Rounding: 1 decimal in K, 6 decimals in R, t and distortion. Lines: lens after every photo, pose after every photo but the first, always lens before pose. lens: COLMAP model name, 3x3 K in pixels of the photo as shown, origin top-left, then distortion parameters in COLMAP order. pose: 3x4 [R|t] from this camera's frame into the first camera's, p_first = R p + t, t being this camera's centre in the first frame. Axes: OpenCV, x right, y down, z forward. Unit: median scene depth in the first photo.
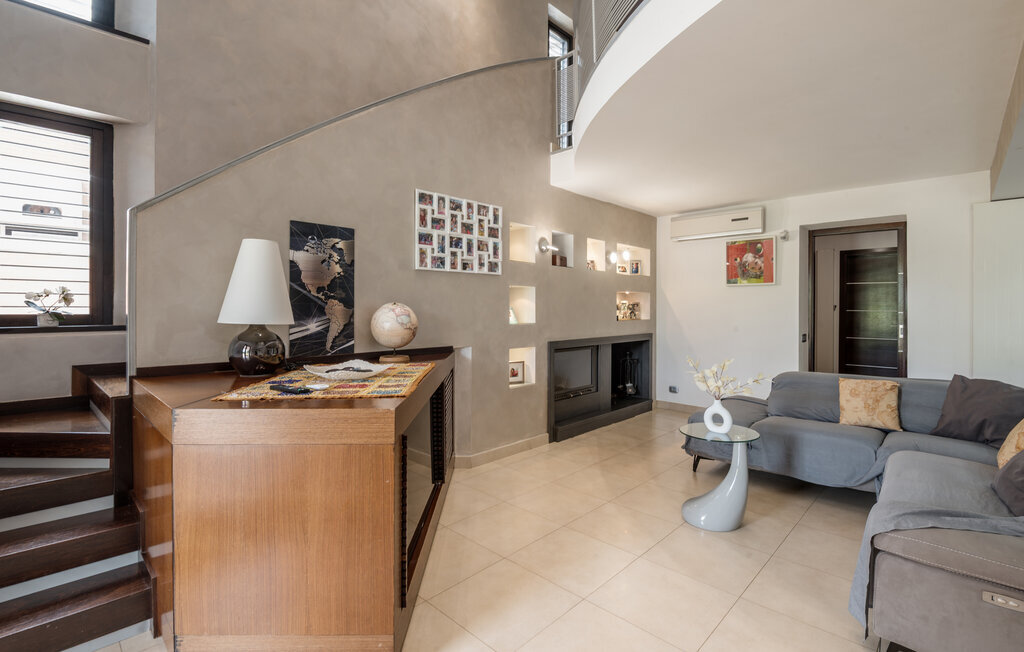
lens RADIAL K [[467.7, 0, 514.3], [0, 467.7, 315.7], [0, 0, 1]] dist [-0.004892, -0.001013]
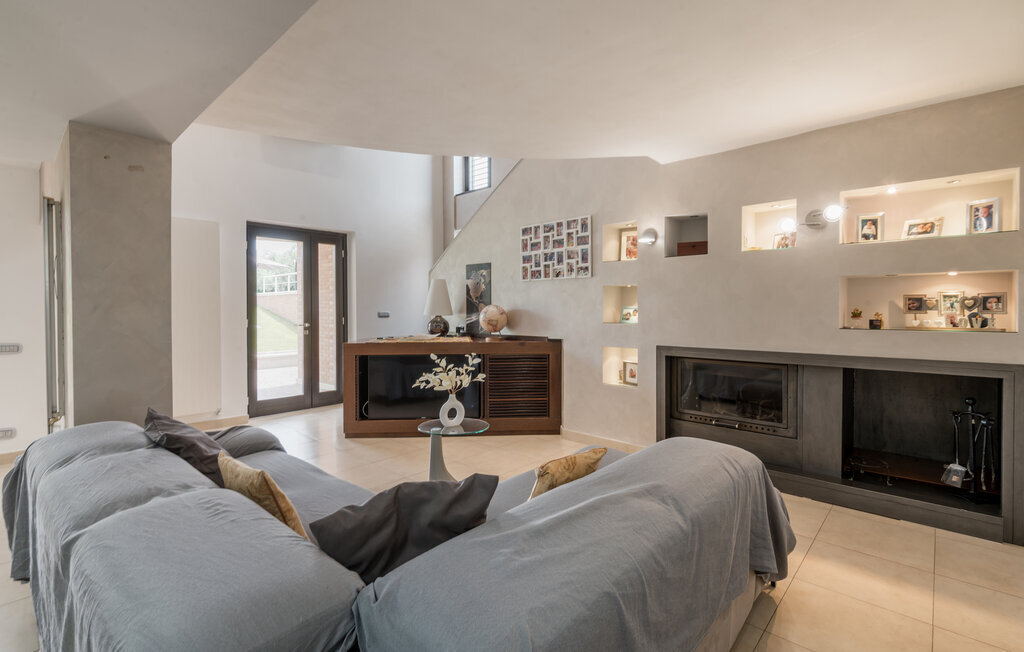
lens RADIAL K [[467.7, 0, 510.7], [0, 467.7, 318.4], [0, 0, 1]] dist [-0.004892, -0.001013]
pose [[0.007603, 0.022172, -0.999725, 1.093070], [-0.011226, 0.999693, 0.022086, -0.013597], [0.999908, 0.011055, 0.007849, 0.829941]]
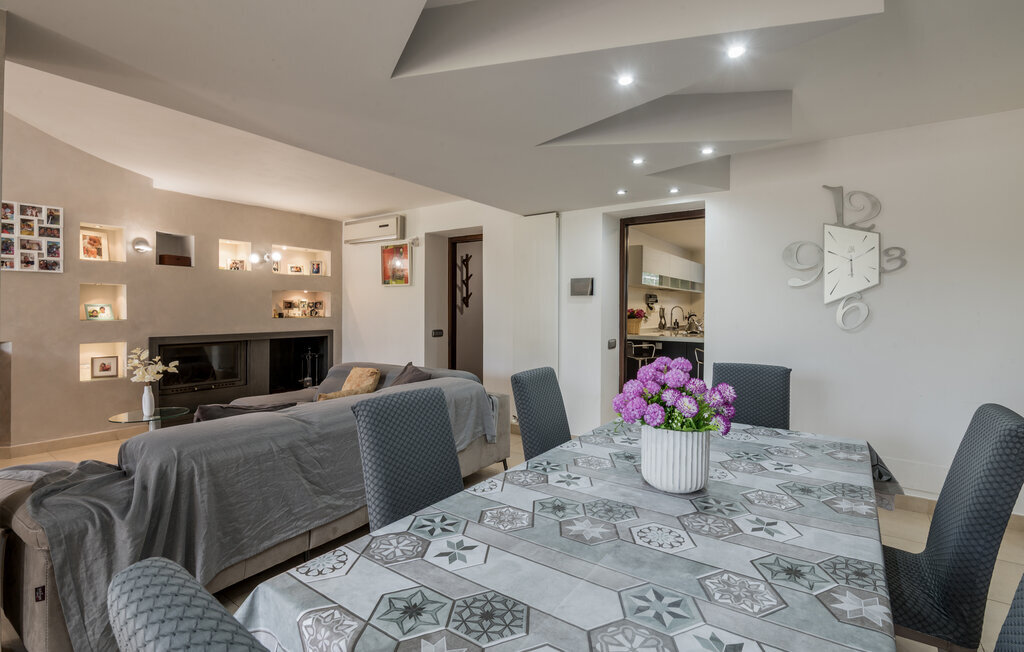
lens RADIAL K [[467.7, 0, 506.7], [0, 467.7, 316.1], [0, 0, 1]] dist [-0.004892, -0.001013]
pose [[0.989197, 0.004714, 0.146514, 0.821662], [-0.005444, 0.999975, 0.004578, -0.001287], [-0.146488, -0.005326, 0.989198, -0.176630]]
